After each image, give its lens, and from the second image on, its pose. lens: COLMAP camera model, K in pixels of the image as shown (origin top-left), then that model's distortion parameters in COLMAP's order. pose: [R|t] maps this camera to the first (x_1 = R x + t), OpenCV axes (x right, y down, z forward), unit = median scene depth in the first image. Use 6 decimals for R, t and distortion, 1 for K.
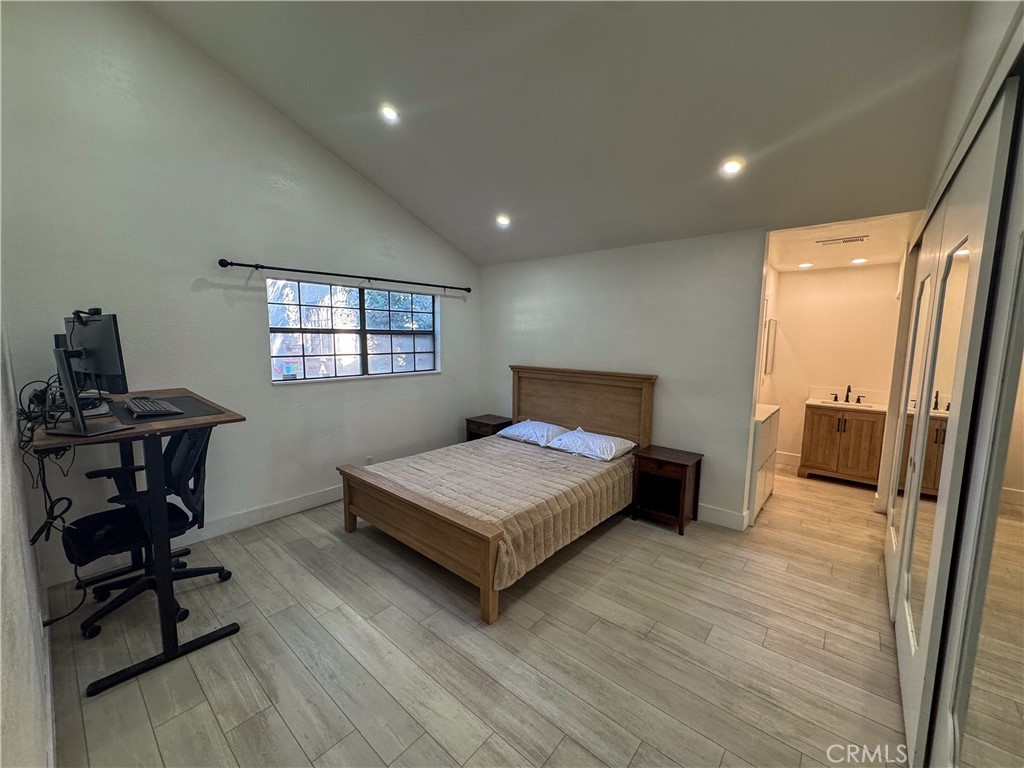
lens RADIAL K [[408.1, 0, 512.2], [0, 408.1, 384.8], [0, 0, 1]] dist [-0.003310, 0.001110]
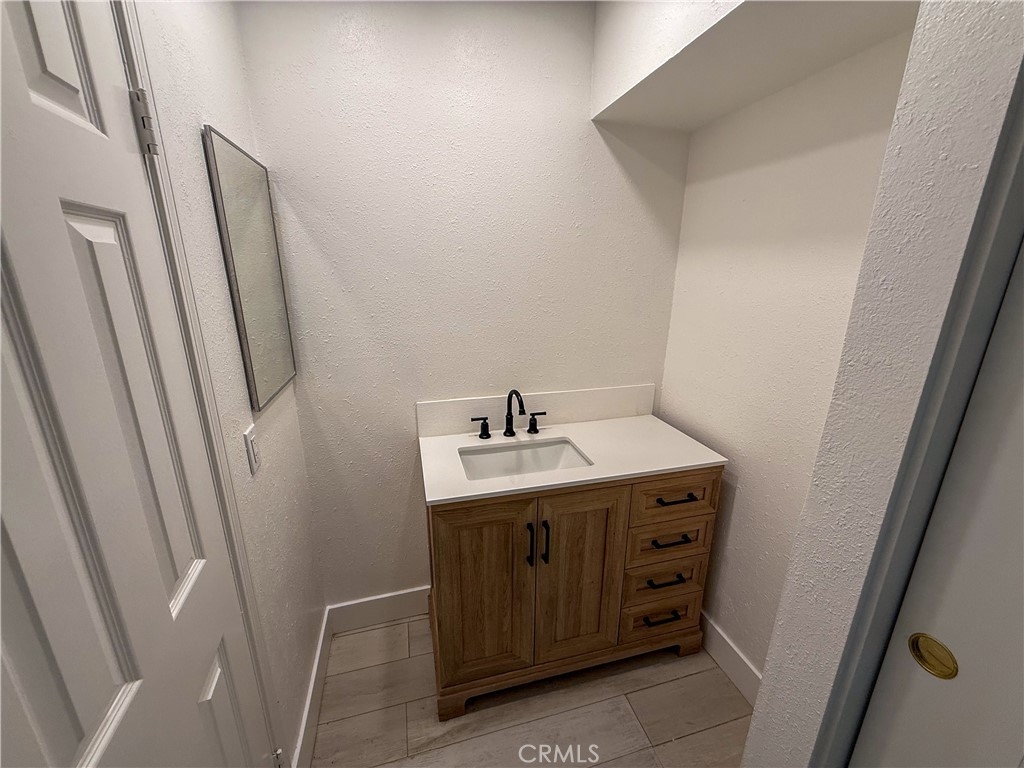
lens RADIAL K [[408.4, 0, 509.5], [0, 408.4, 386.3], [0, 0, 1]] dist [0.001603, 0.000174]
pose [[0.561568, -0.229260, 0.795035, 0.575923], [0.097740, 0.972501, 0.211397, -0.077138], [-0.821637, -0.041007, 0.568534, 0.838296]]
